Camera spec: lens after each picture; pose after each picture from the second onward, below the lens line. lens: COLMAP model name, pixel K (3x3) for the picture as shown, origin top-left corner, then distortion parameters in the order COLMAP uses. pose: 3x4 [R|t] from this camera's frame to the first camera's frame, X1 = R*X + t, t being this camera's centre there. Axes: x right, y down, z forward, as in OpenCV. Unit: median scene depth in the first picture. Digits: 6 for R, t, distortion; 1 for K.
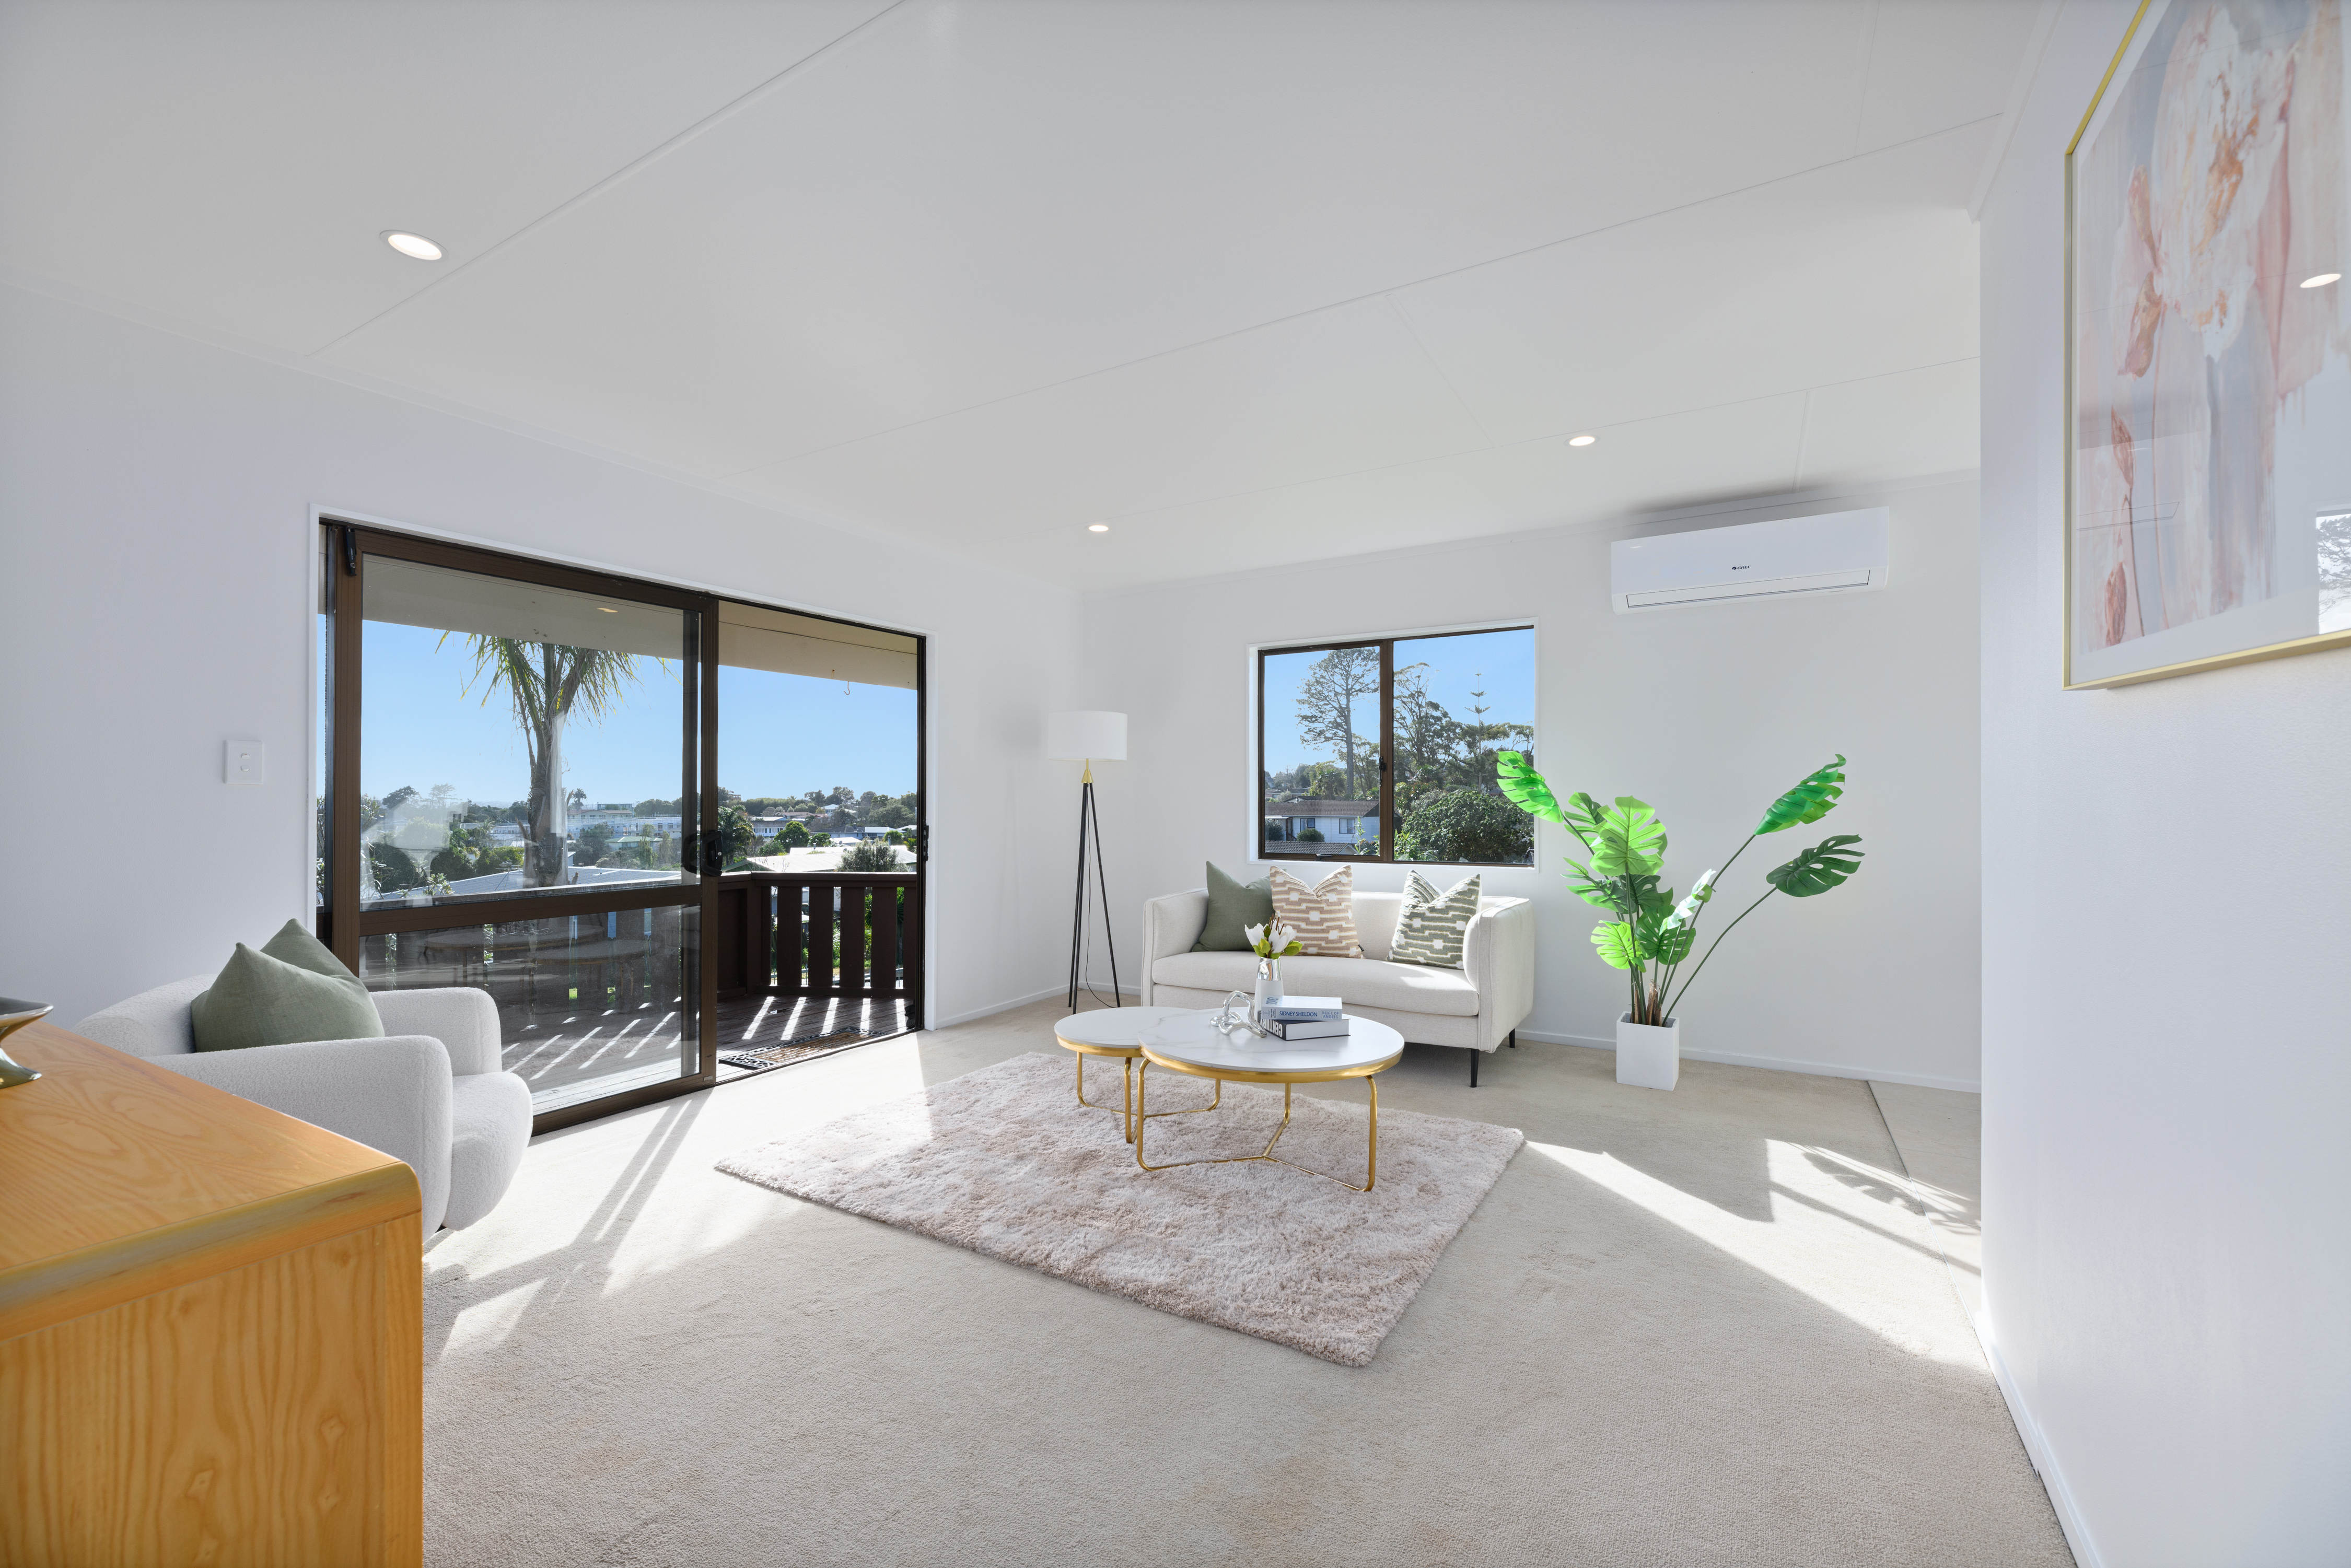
lens RADIAL K [[968.1, 0, 1179.0], [0, 968.1, 771.5], [0, 0, 1]] dist [-0.000785, -0.000097]
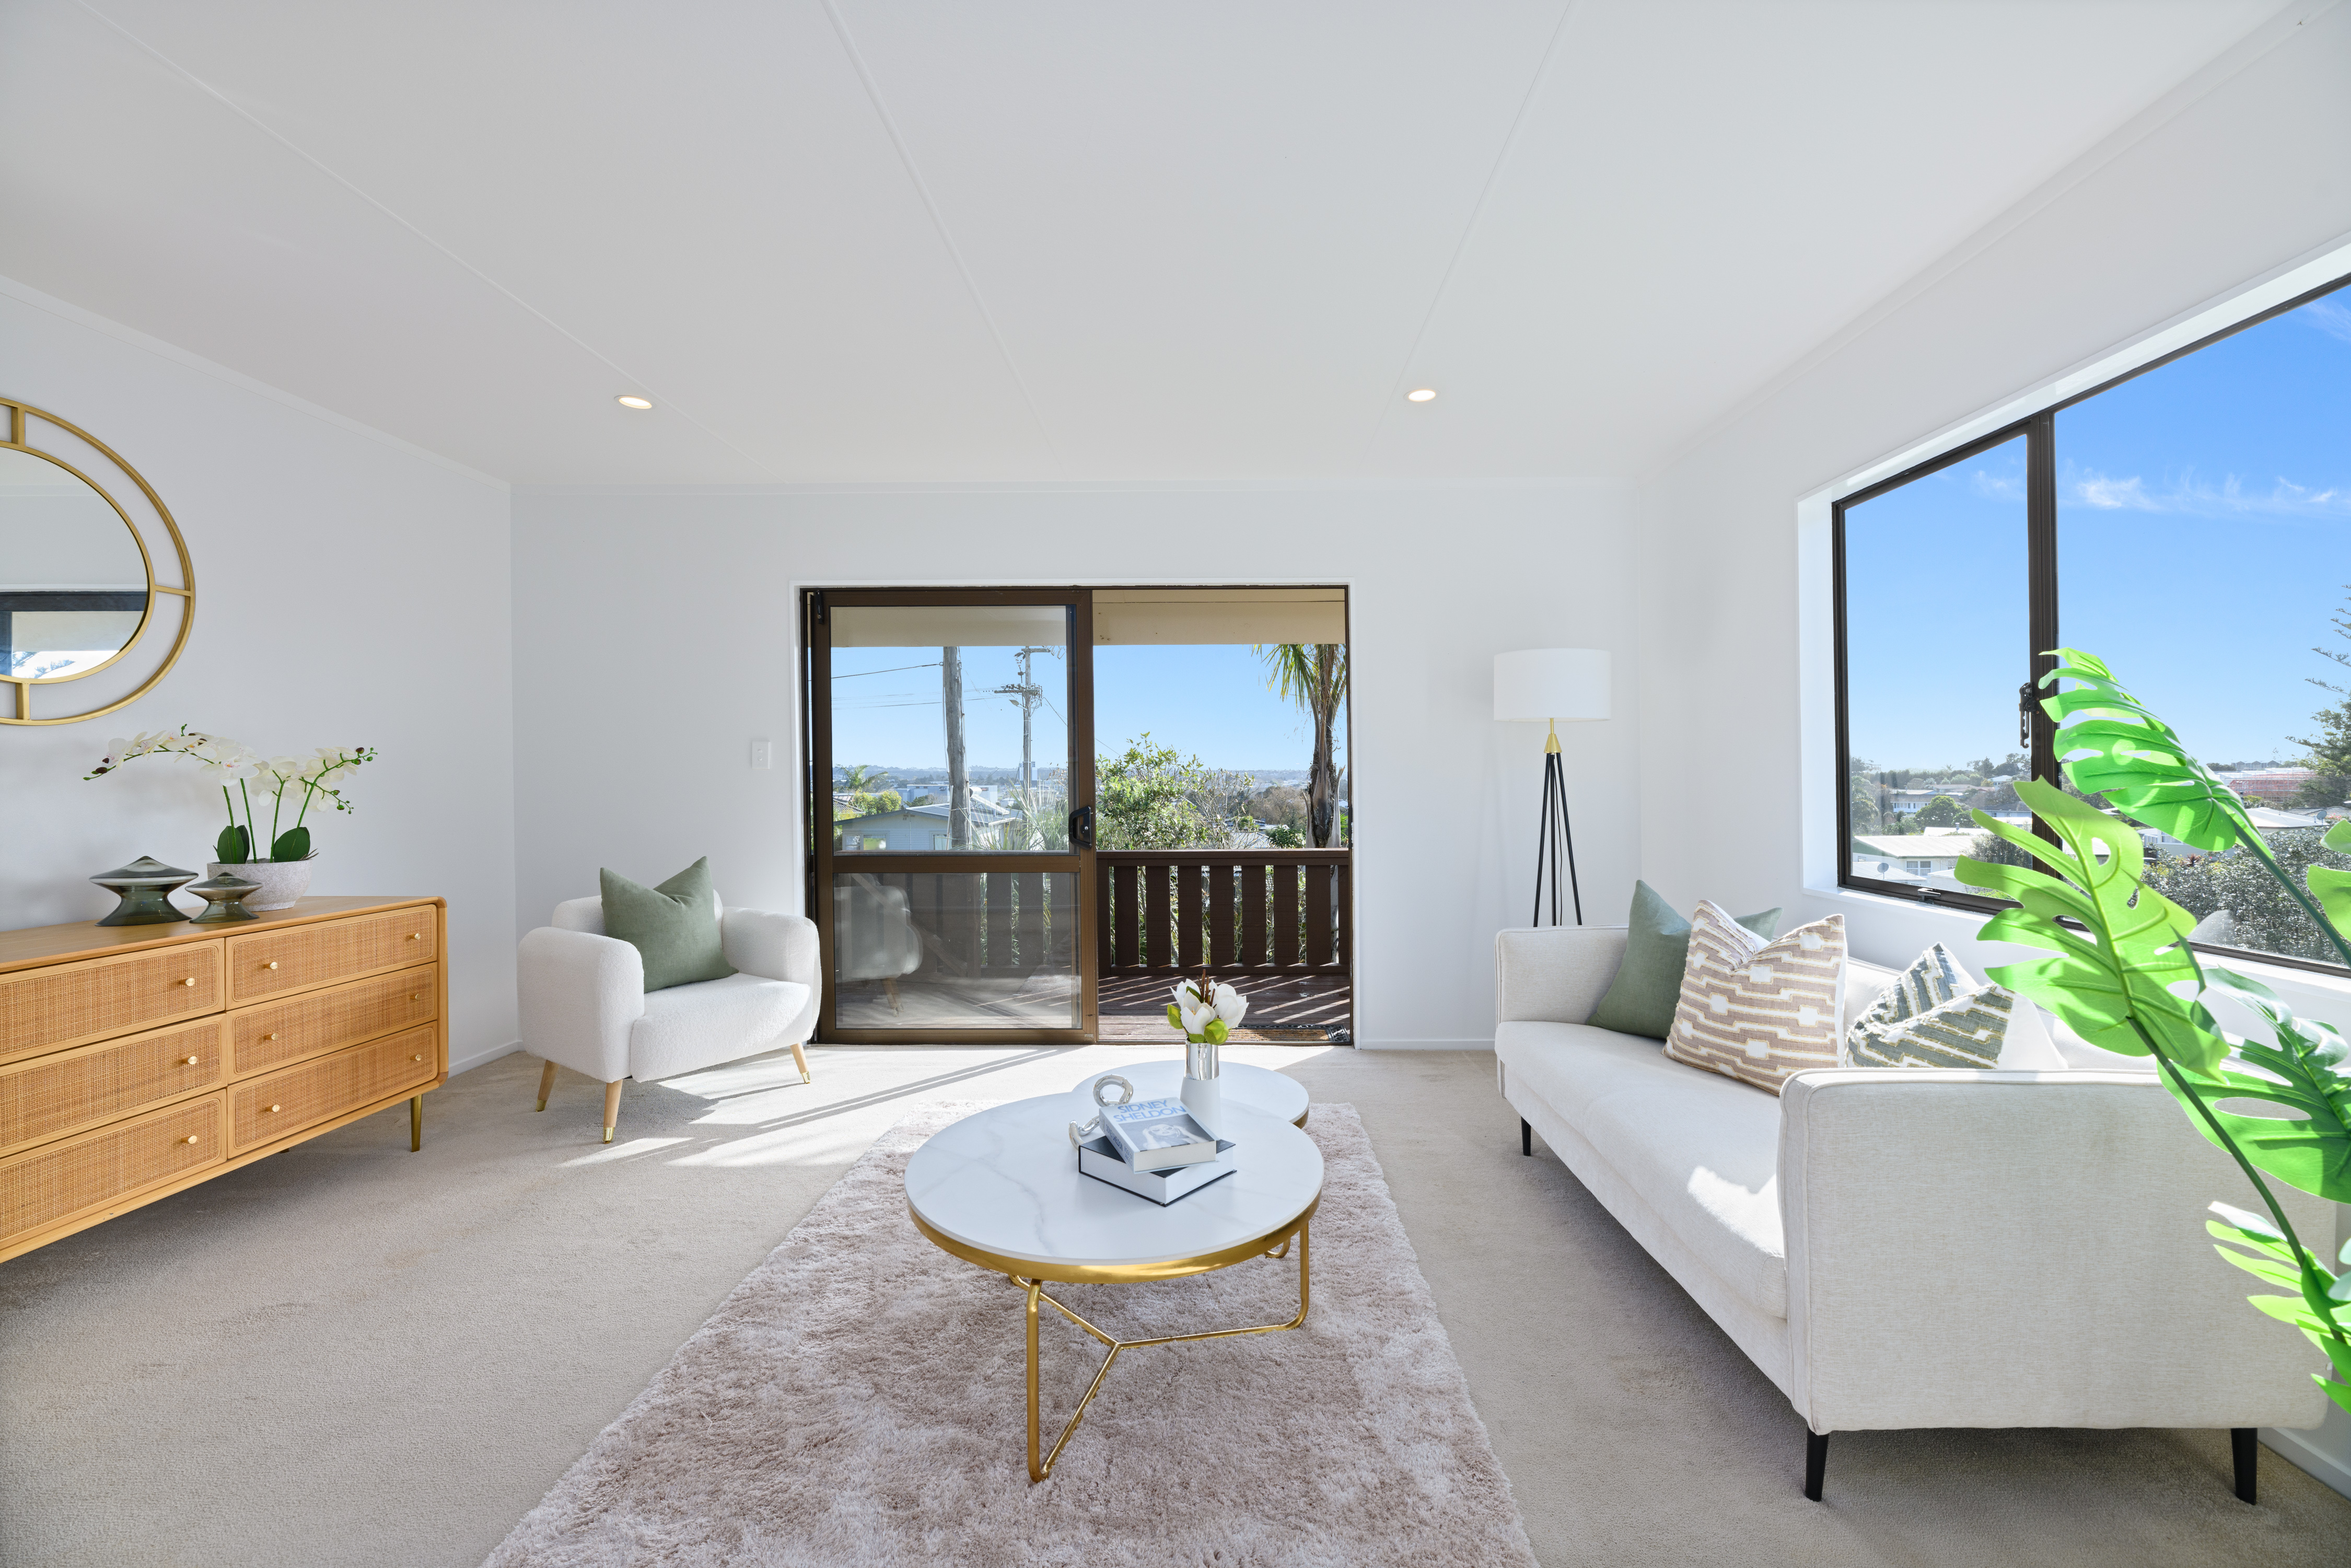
lens RADIAL K [[968.2, 0, 1179.0], [0, 968.2, 771.5], [0, 0, 1]] dist [-0.000785, -0.000097]
pose [[0.500061, -0.001586, -0.865988, 0.496654], [0.027781, 0.999513, 0.014212, 0.010261], [0.865544, -0.031165, 0.499862, 0.550862]]
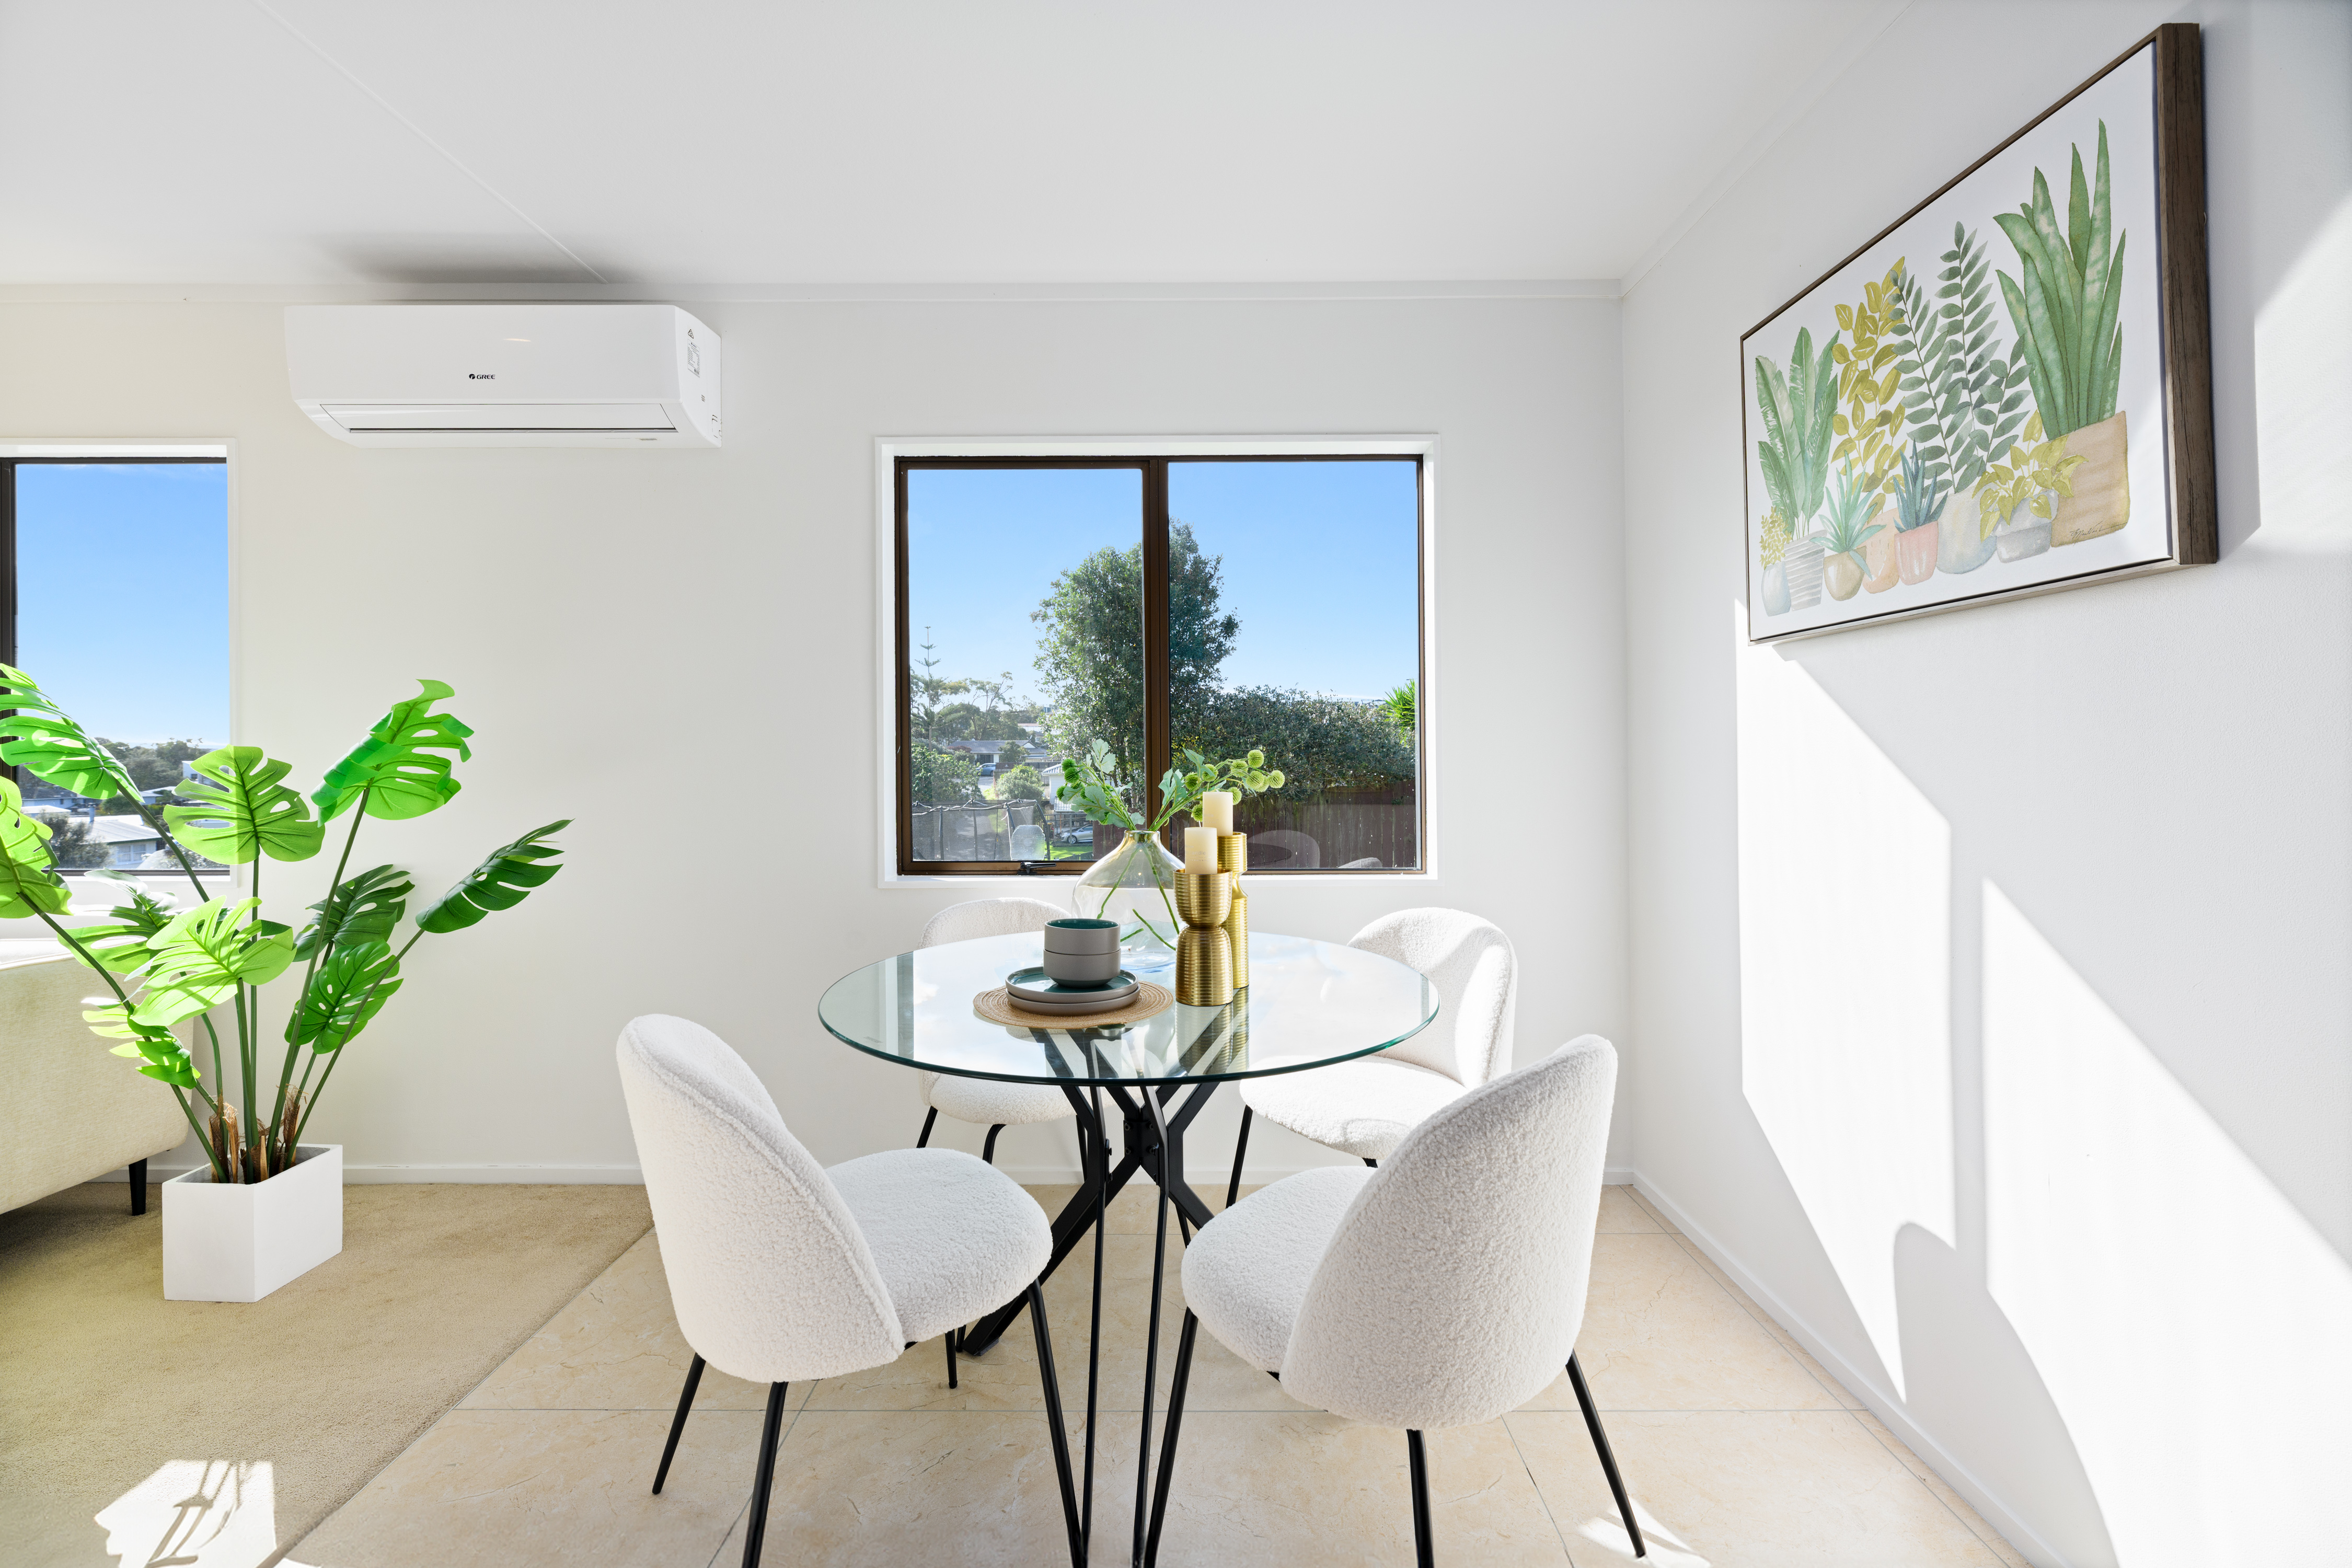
lens RADIAL K [[963.1, 0, 1181.9], [0, 963.1, 747.7], [0, 0, 1]] dist [-0.000343, 0.000246]
pose [[0.863051, 0.006004, 0.505080, 0.636100], [-0.017942, 0.999663, 0.018776, 0.001698], [-0.504797, -0.025267, 0.862868, 0.249071]]
